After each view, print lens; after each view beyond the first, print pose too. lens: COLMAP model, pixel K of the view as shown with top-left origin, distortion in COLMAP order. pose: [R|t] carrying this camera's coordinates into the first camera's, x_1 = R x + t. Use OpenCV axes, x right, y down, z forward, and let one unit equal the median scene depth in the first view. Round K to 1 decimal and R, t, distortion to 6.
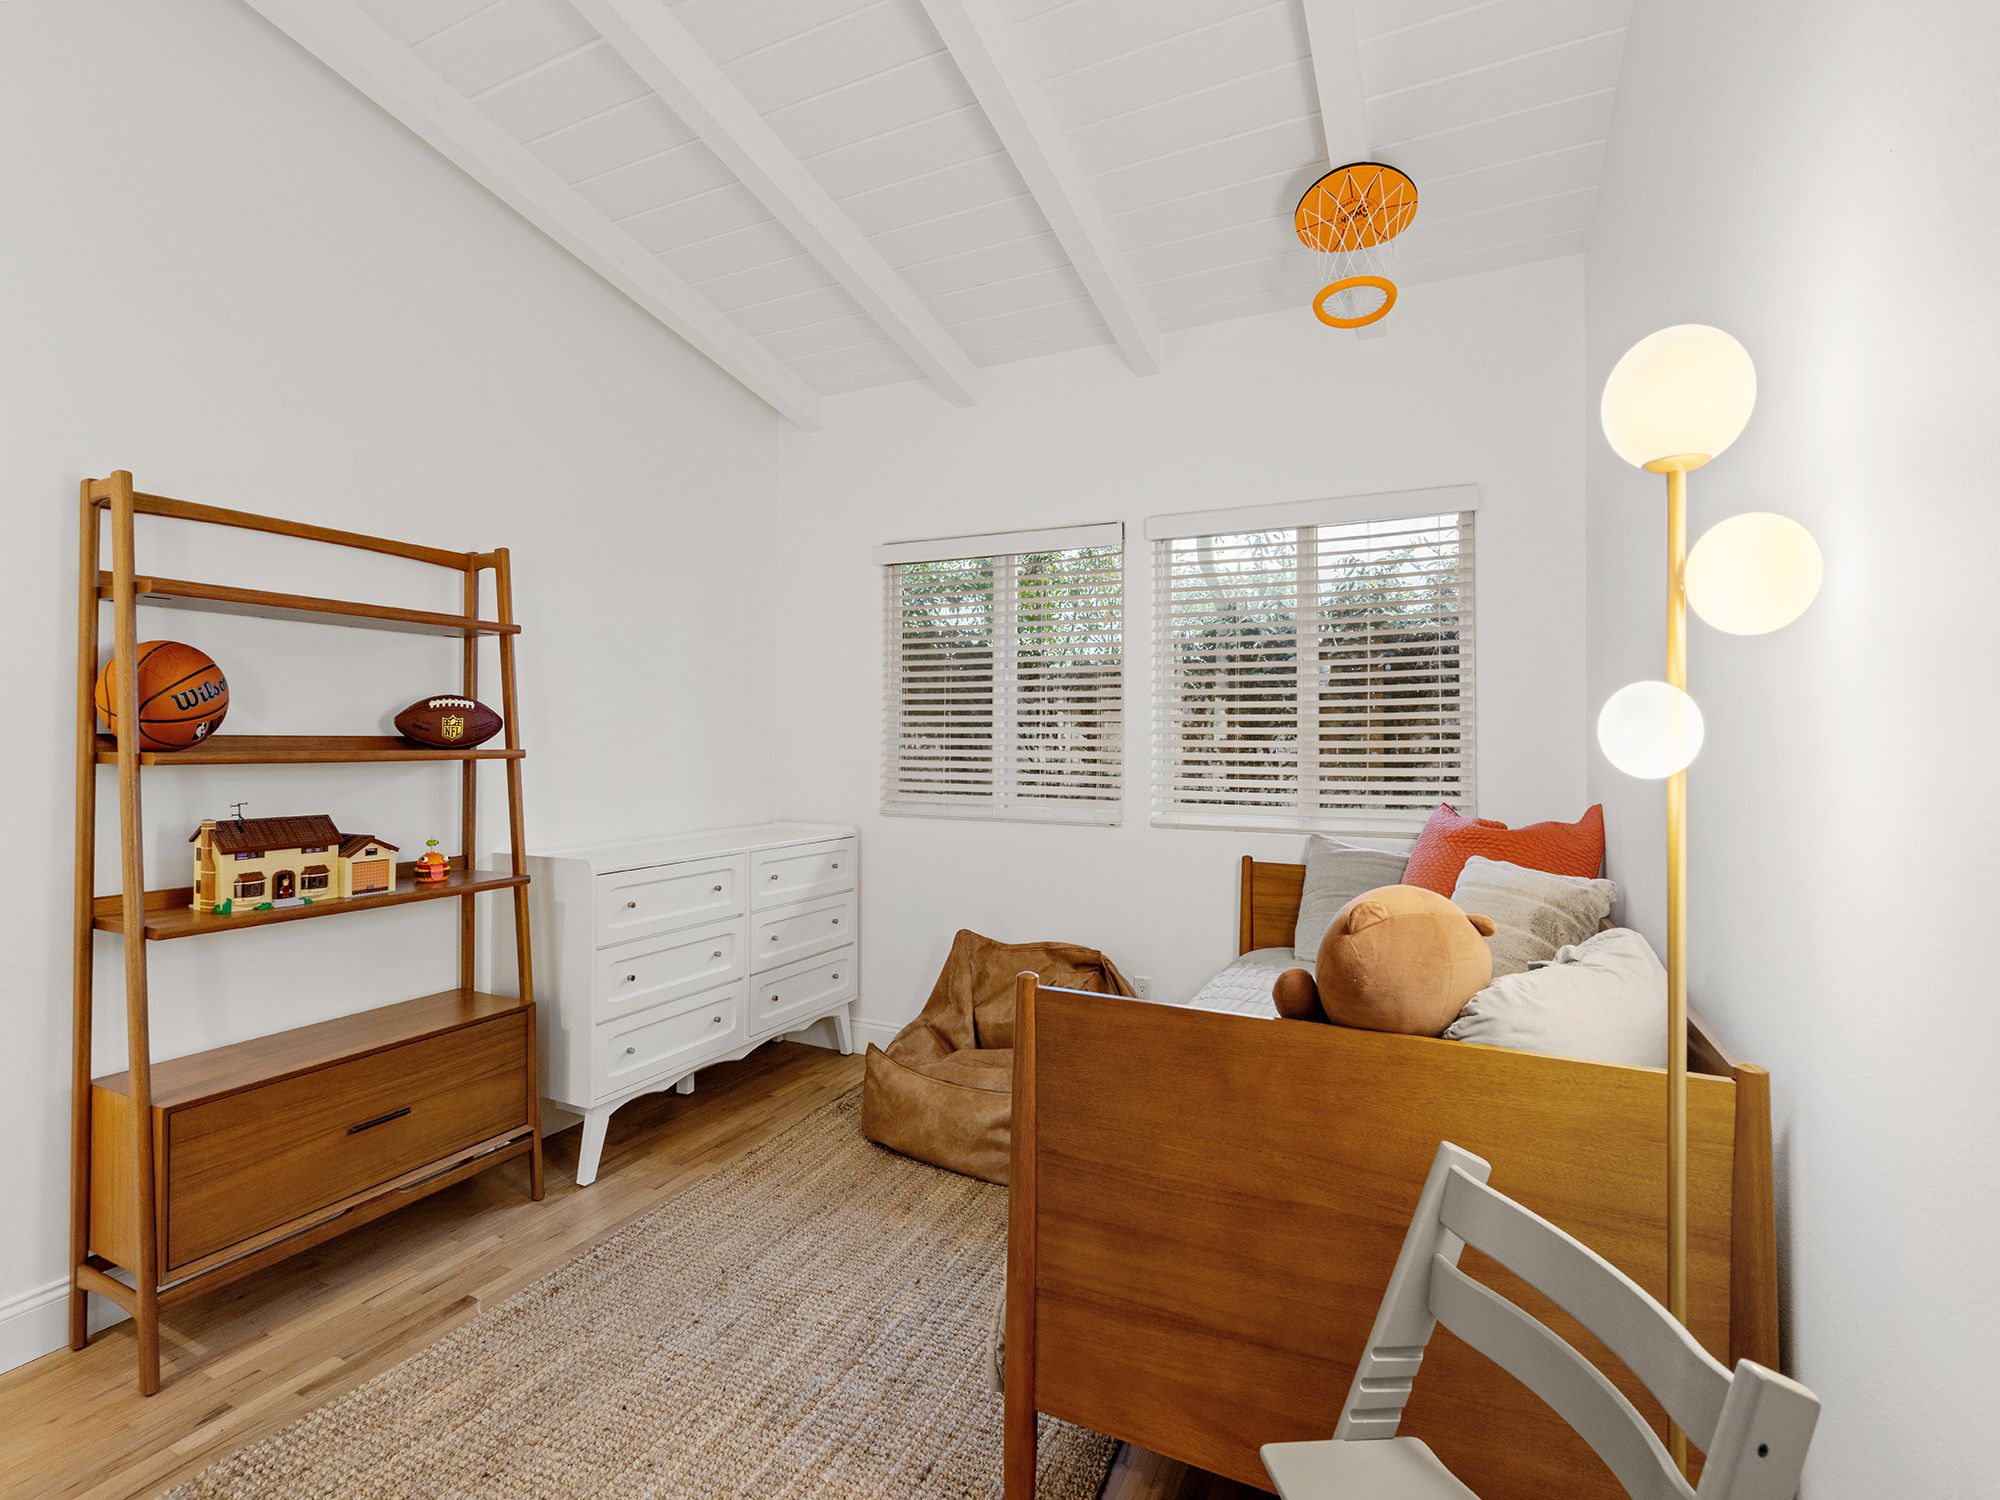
lens RADIAL K [[916.1, 0, 998.2], [0, 916.1, 752.4], [0, 0, 1]] dist [-0.009527, 0.002963]
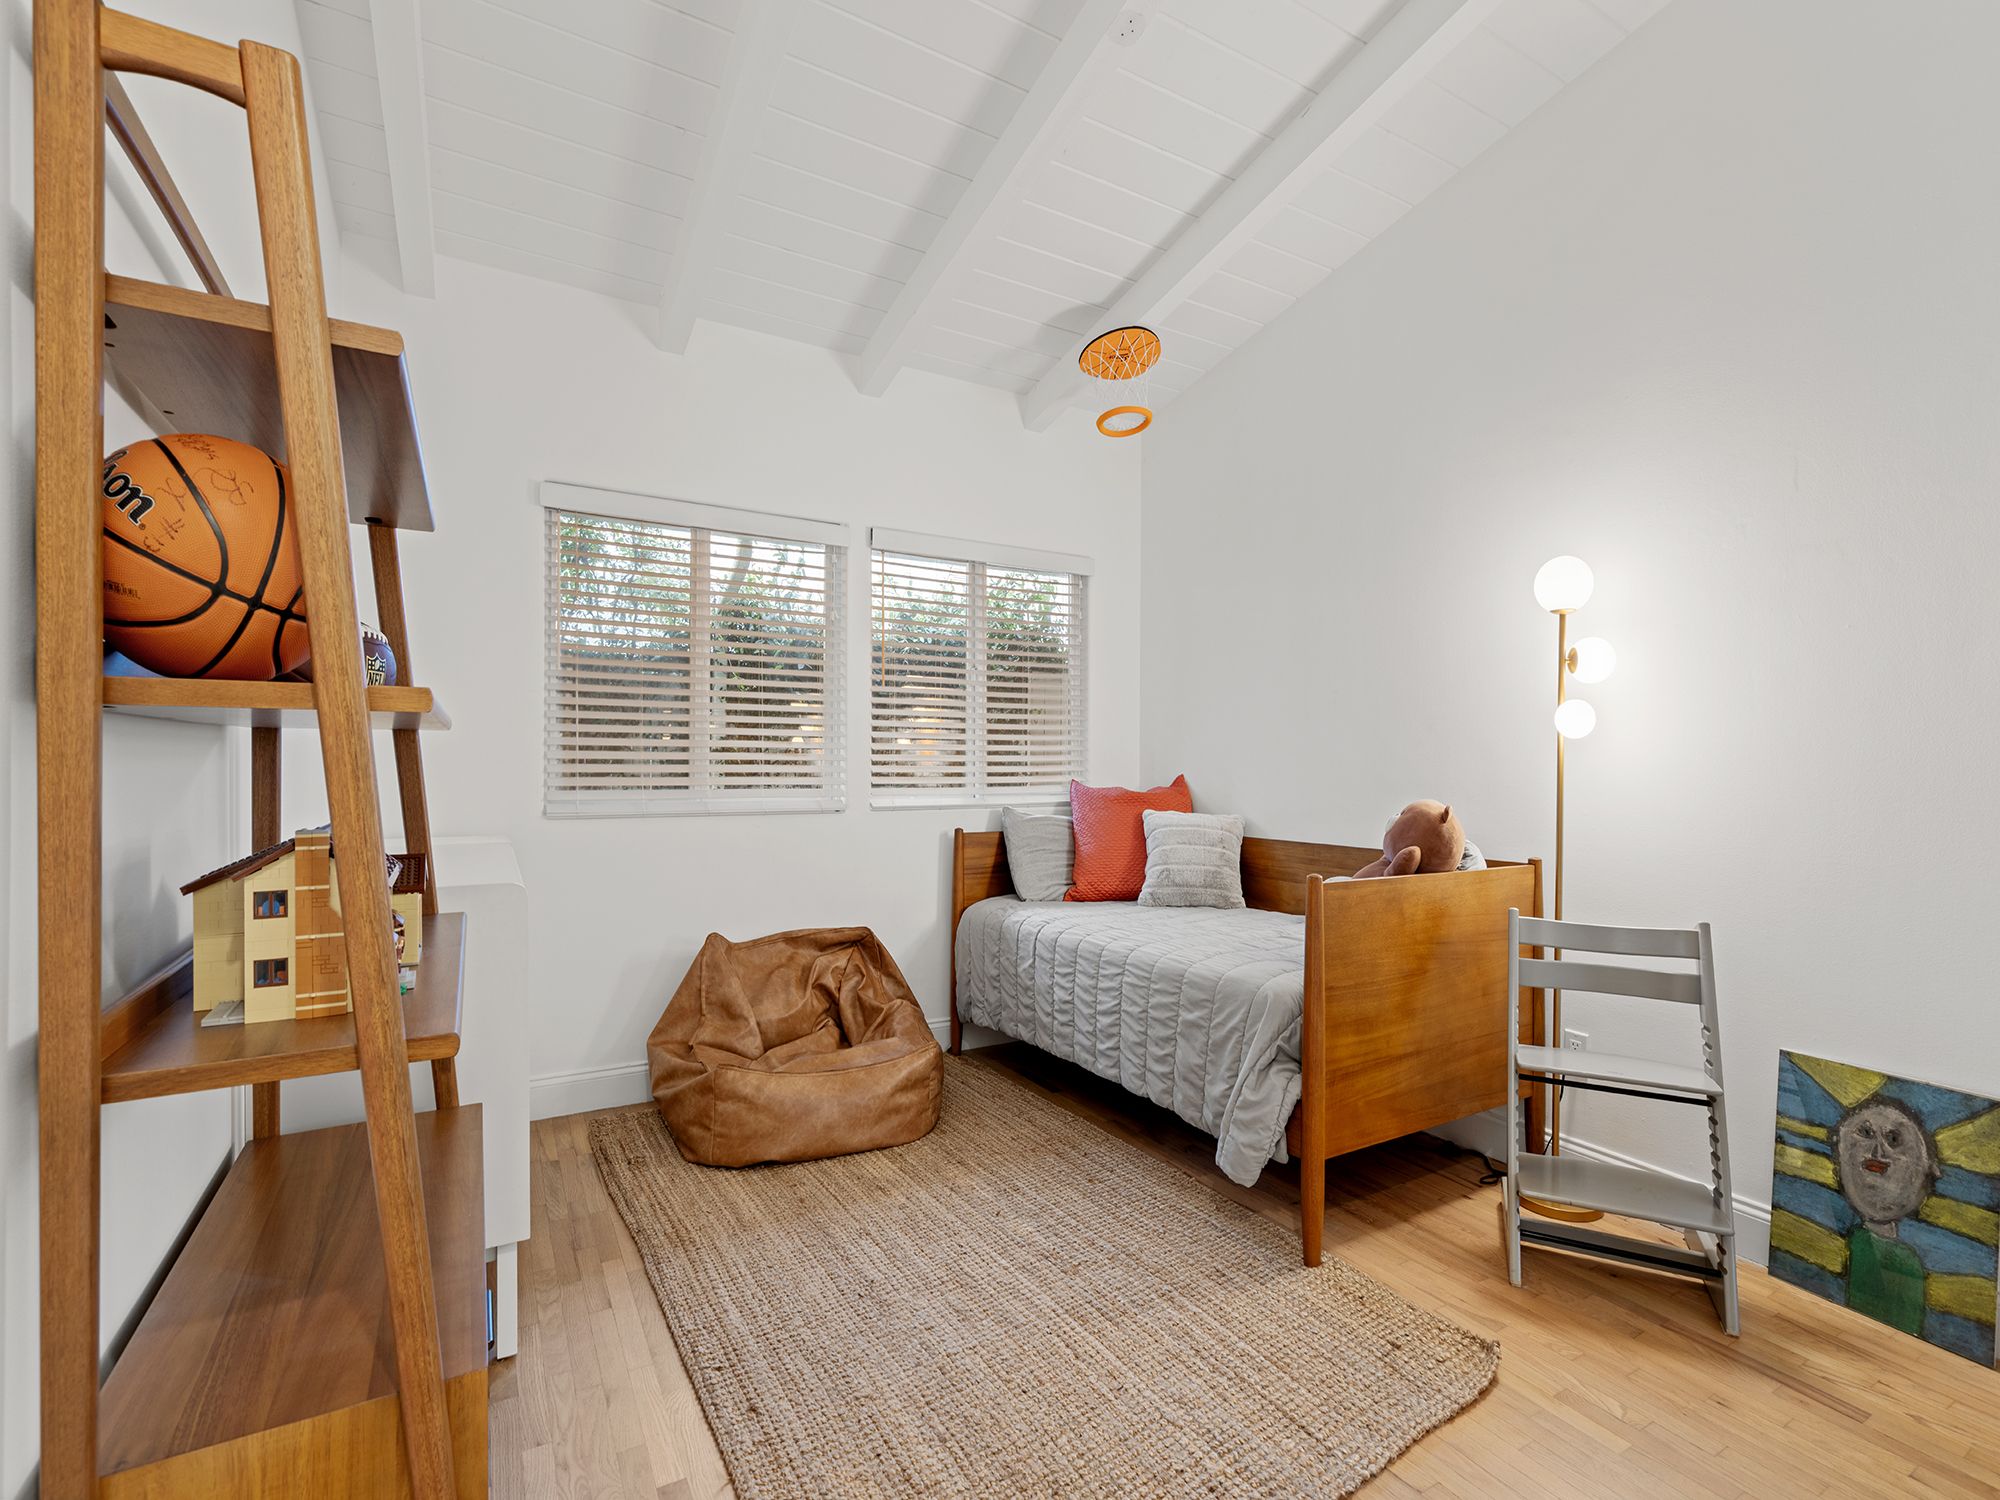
lens RADIAL K [[916.1, 0, 991.2], [0, 916.1, 752.5], [0, 0, 1]] dist [-0.009527, 0.002963]
pose [[0.579463, 0.000809, 0.814998, -0.788155], [0.006069, 0.999967, -0.005307, 0.021796], [-0.814976, 0.008022, 0.579439, 0.288683]]
